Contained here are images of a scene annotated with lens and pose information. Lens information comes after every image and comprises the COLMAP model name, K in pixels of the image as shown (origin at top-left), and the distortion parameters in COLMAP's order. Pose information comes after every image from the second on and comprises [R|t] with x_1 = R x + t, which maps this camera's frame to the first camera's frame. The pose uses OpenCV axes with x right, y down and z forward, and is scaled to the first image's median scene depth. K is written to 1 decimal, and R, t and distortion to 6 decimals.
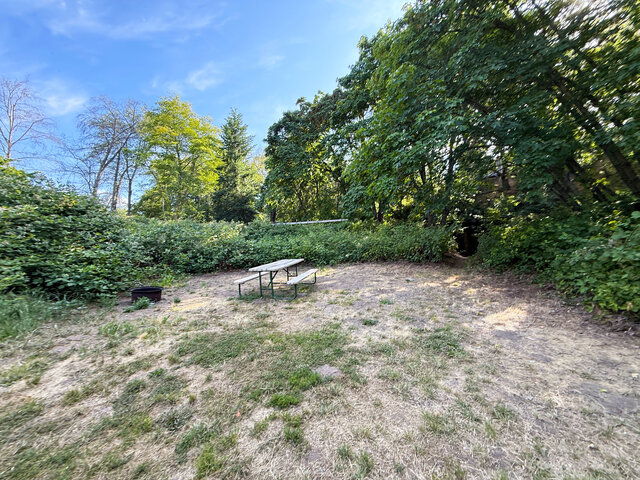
lens RADIAL K [[260.8, 0, 313.5], [0, 260.8, 237.7], [0, 0, 1]] dist [-0.007295, 0.000909]
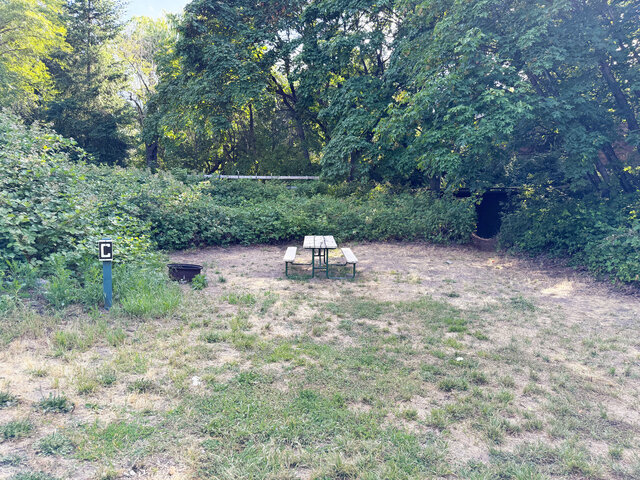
lens RADIAL K [[463.7, 0, 325.0], [0, 463.7, 239.4], [0, 0, 1]] dist [0.026168, -0.041575]
pose [[0.958718, 0.031140, 0.282649, -0.628740], [-0.056561, 0.995007, 0.082226, -0.032564], [-0.278677, -0.094818, 0.955693, -0.516580]]
